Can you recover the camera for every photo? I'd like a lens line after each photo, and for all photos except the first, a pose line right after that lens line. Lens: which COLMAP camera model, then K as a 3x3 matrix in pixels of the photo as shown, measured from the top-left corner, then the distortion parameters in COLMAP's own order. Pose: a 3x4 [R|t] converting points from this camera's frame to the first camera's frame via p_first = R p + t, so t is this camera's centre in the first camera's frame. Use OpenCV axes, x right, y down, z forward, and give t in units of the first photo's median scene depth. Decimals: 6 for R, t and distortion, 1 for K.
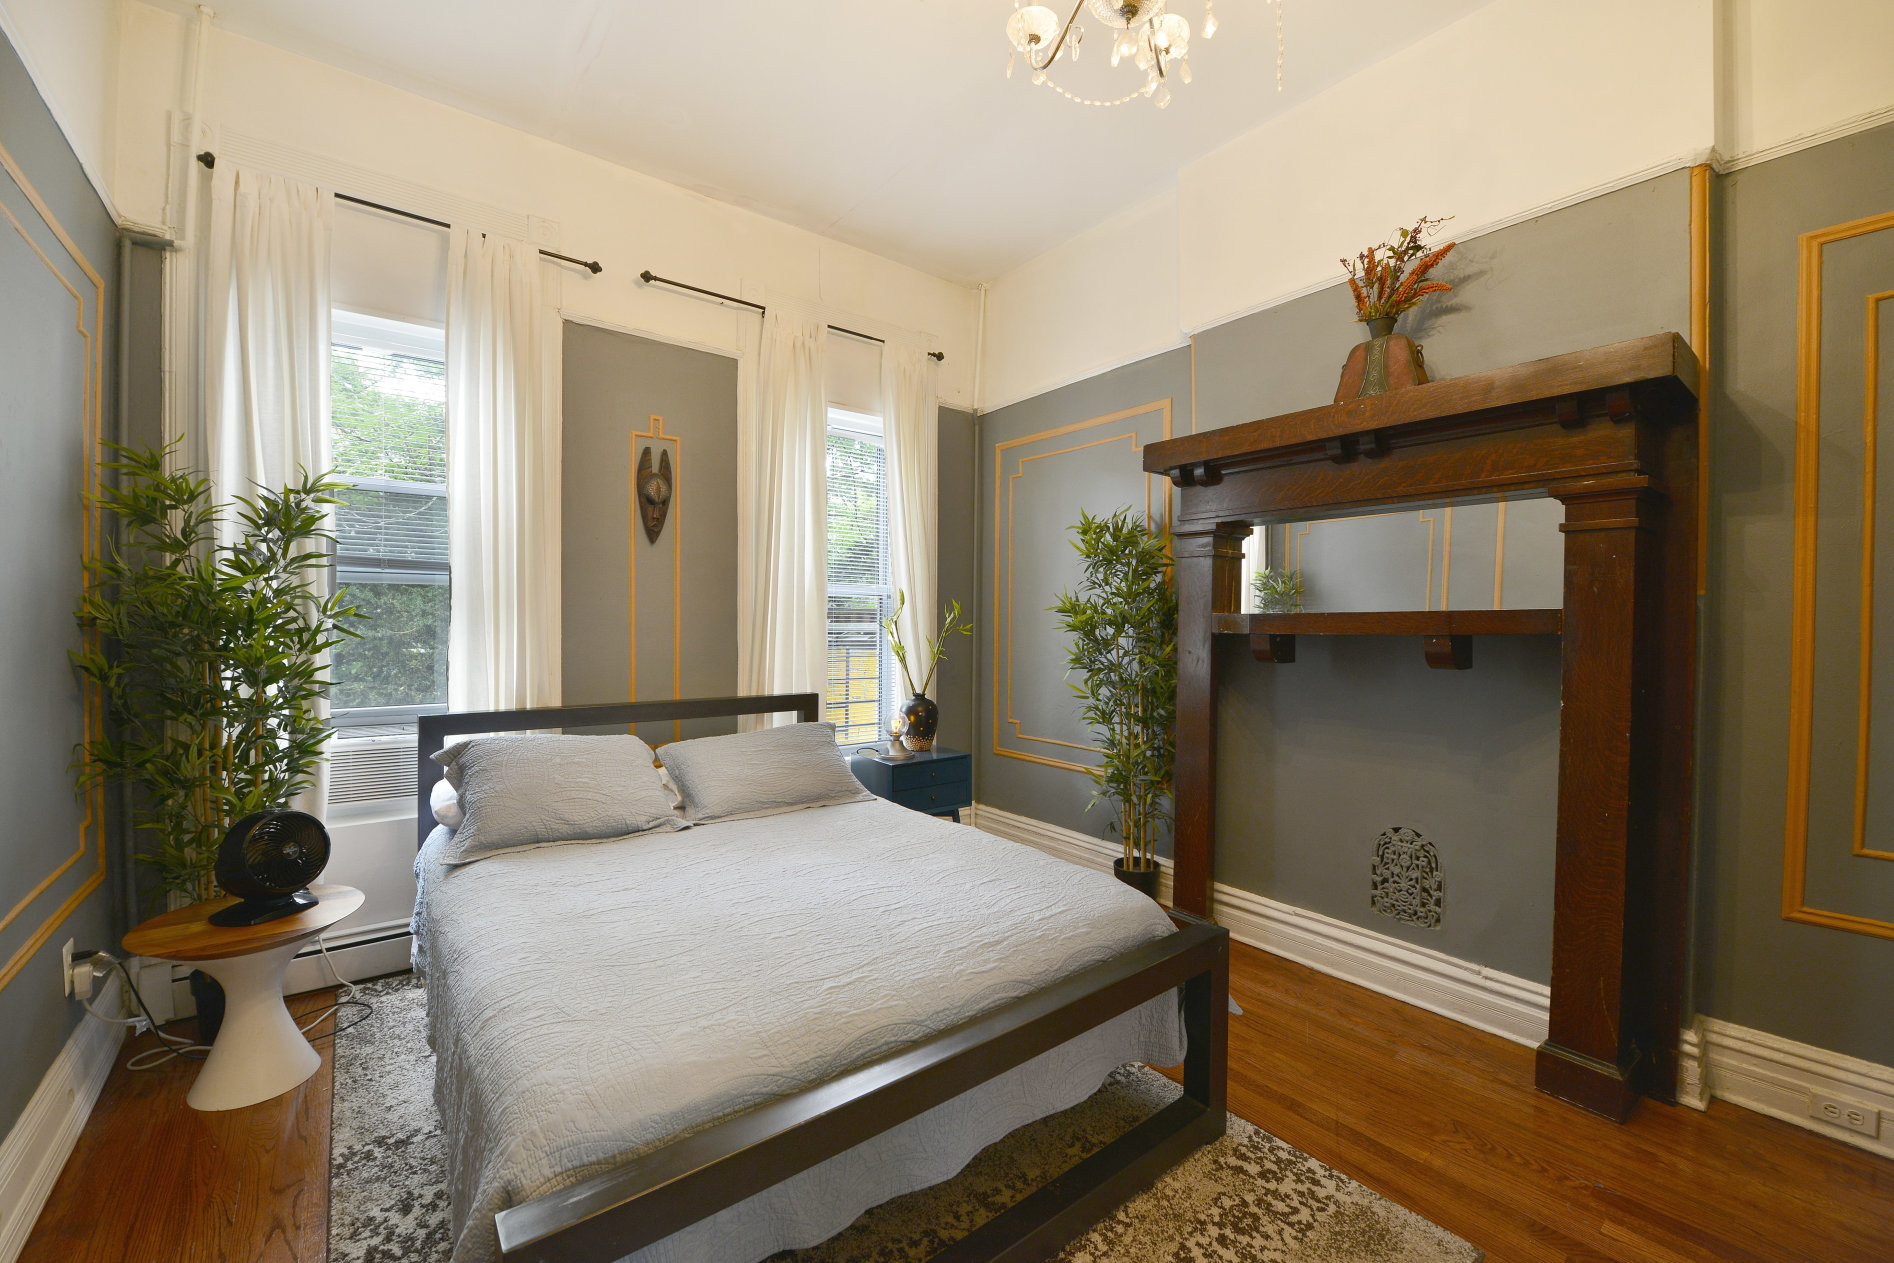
lens RADIAL K [[772.1, 0, 947.8], [0, 772.1, 640.4], [0, 0, 1]] dist [0.000690, 0.000066]
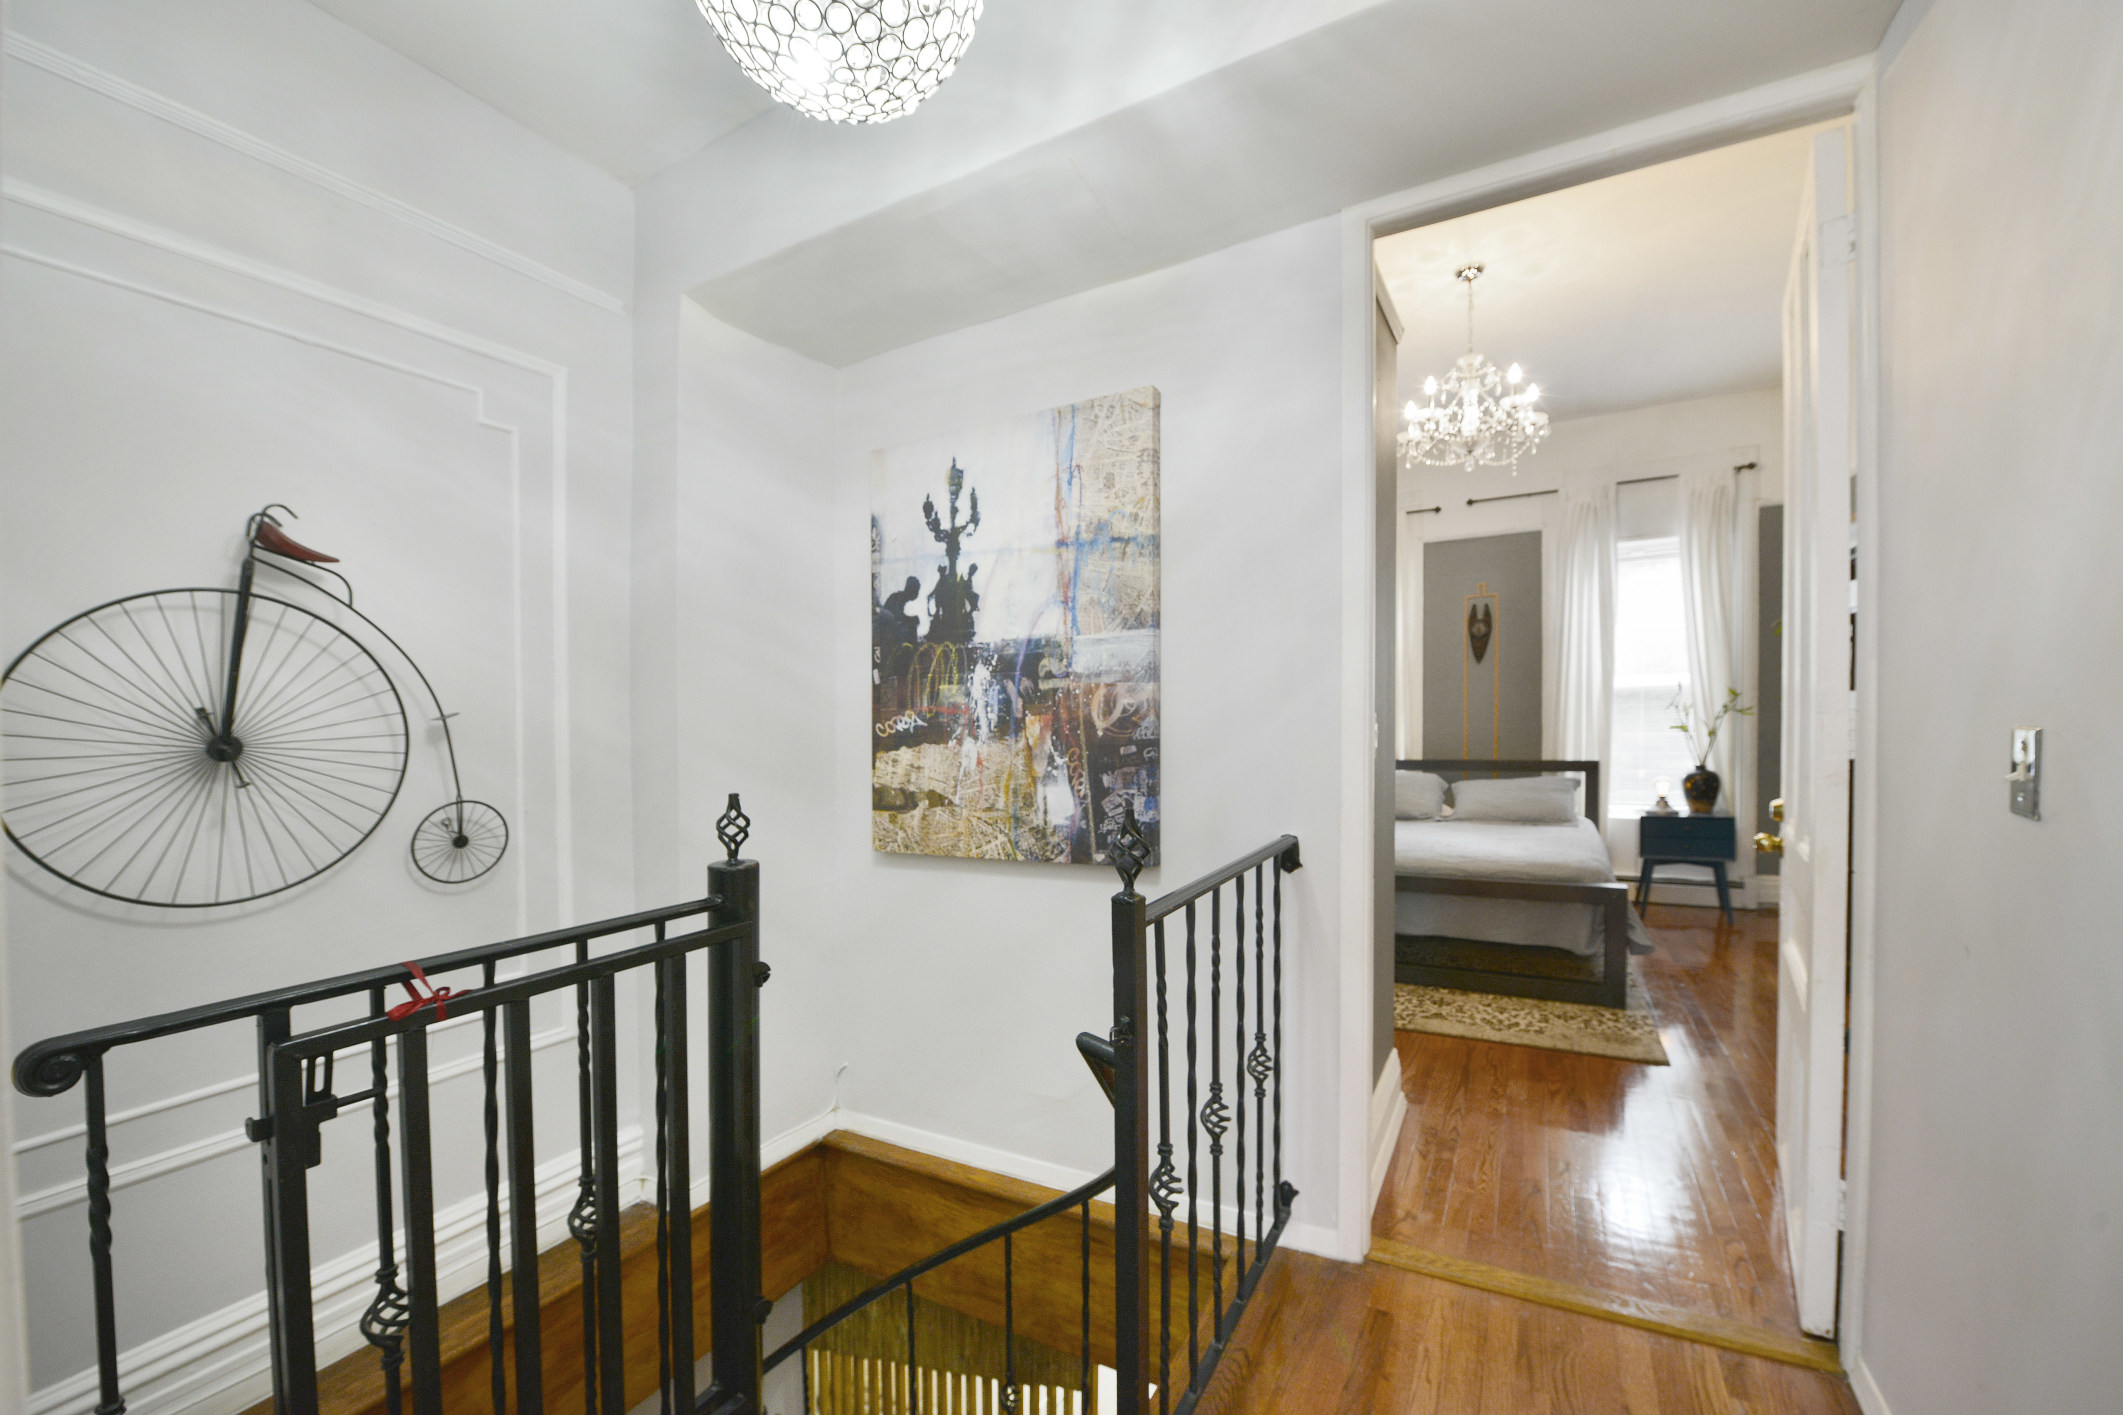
lens RADIAL K [[865.4, 0, 1062.4], [0, 865.4, 717.5], [0, 0, 1]] dist [0.000690, 0.000066]
pose [[0.380728, -0.016164, -0.924546, 0.912944], [0.004085, 0.999867, -0.015799, 0.013414], [0.924678, 0.002238, 0.380743, -0.473056]]
